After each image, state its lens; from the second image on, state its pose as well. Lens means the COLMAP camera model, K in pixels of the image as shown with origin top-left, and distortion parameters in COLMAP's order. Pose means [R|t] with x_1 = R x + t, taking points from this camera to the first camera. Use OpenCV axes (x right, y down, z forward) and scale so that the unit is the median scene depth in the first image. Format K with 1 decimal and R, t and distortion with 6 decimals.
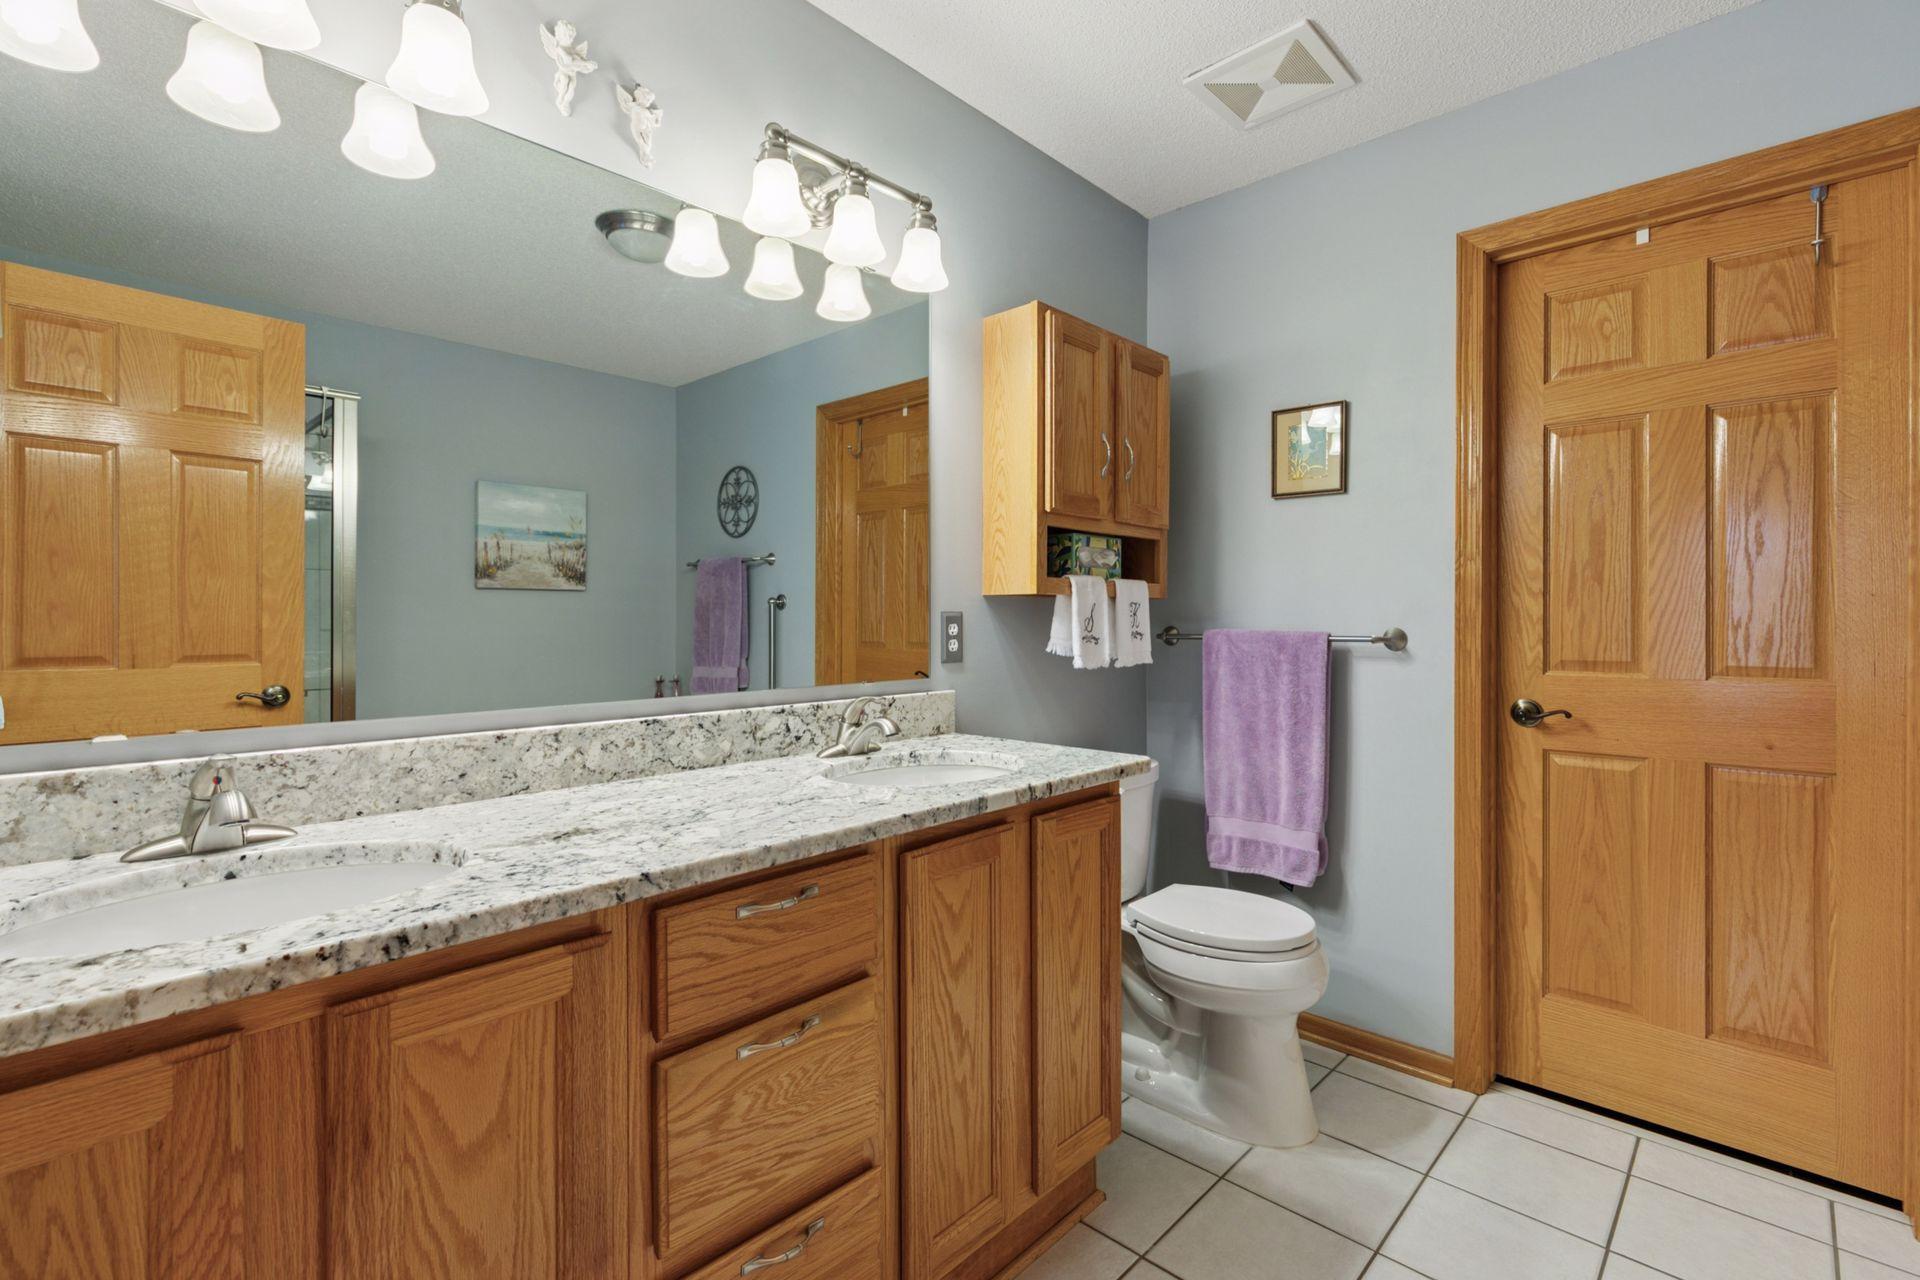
lens RADIAL K [[881.3, 0, 953.8], [0, 881.3, 629.8], [0, 0, 1]] dist [0.004784, 0.000579]
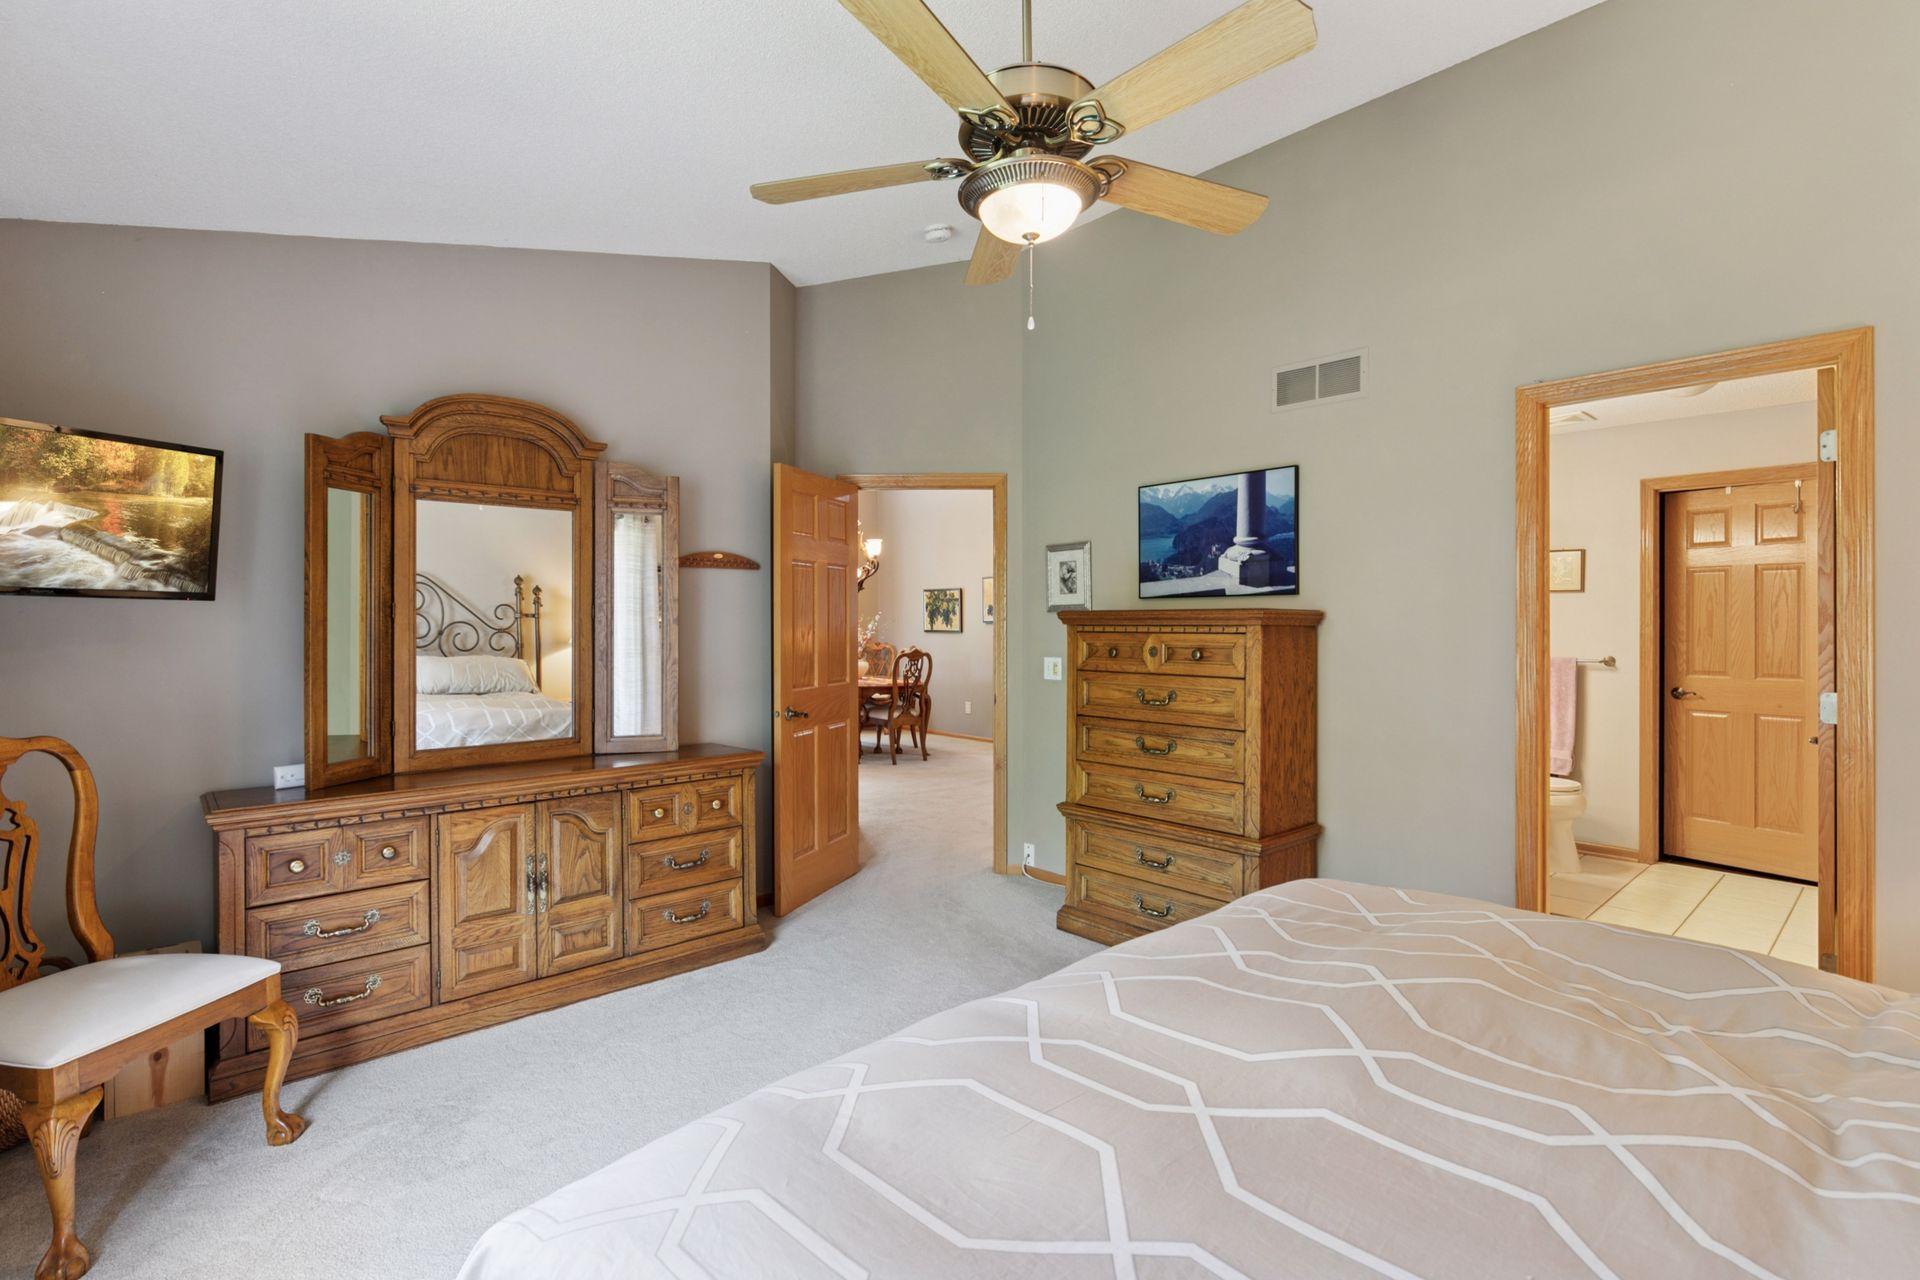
lens RADIAL K [[881.3, 0, 969.3], [0, 881.3, 642.9], [0, 0, 1]] dist [0.004784, 0.000579]
pose [[0.994871, -0.005932, -0.100975, -1.116444], [0.006646, 0.999955, 0.006742, -0.078498], [0.100931, -0.007378, 0.994866, -1.740301]]
